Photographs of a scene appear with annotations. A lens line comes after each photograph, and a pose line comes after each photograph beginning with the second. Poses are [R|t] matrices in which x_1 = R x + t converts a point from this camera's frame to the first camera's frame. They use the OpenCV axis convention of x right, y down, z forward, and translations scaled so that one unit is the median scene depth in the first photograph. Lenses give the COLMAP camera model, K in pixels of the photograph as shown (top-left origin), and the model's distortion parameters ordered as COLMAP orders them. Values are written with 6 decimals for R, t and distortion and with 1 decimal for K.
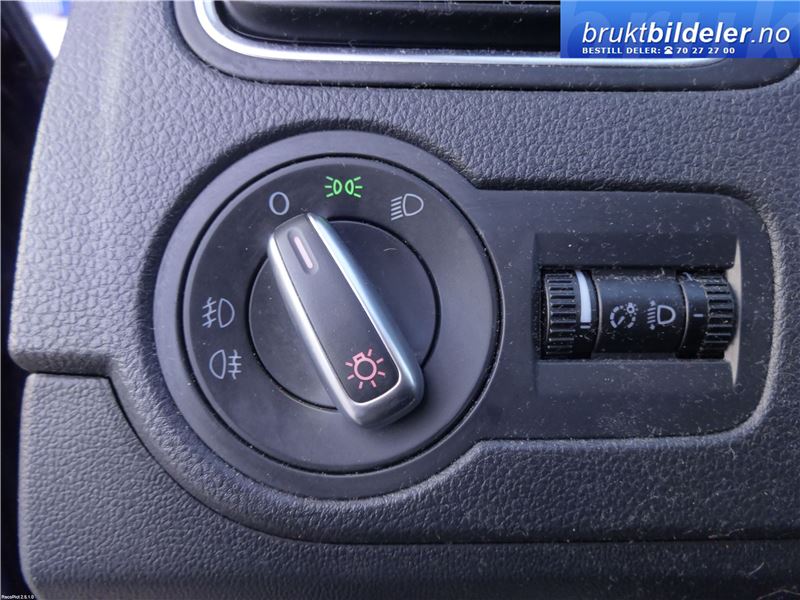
lens RADIAL K [[597.3, 0, 401.2], [0, 597.3, 300.0], [0, 0, 1]] dist [0.001404, -0.001740]
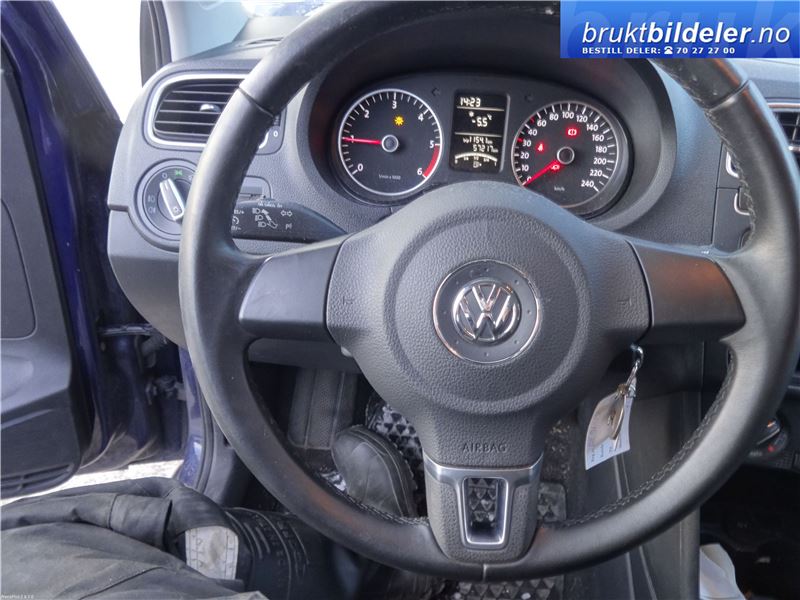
lens RADIAL K [[597.3, 0, 398.2], [0, 597.3, 298.8], [0, 0, 1]] dist [0.001404, -0.001740]
pose [[0.997150, 0.055425, -0.051187, 1.886408], [-0.051901, 0.996349, 0.067784, 0.379763], [0.054757, -0.064934, 0.996386, -3.567550]]
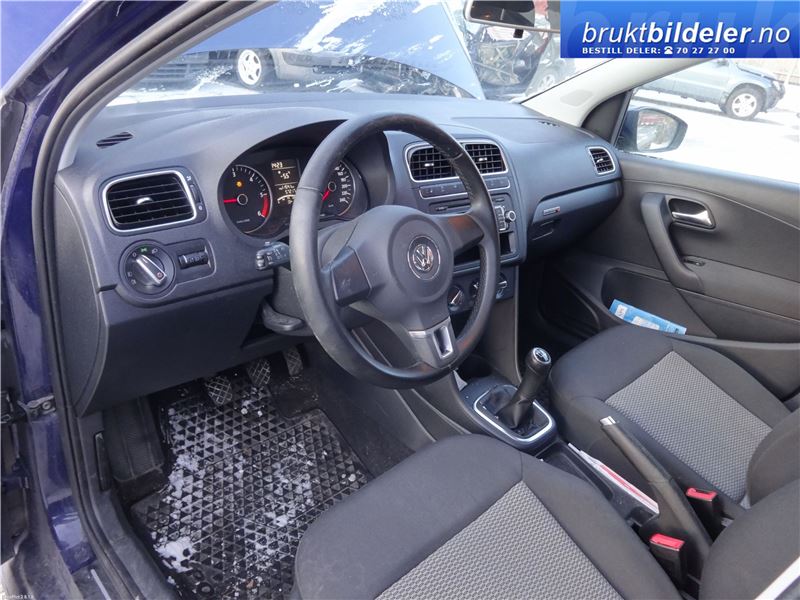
lens RADIAL K [[597.3, 0, 402.7], [0, 597.3, 301.9], [0, 0, 1]] dist [0.001404, -0.001740]
pose [[0.698692, -0.266176, 0.664064, -2.508446], [0.233925, 0.962188, 0.139549, 0.093905], [-0.676099, 0.057839, 0.734537, -5.404294]]
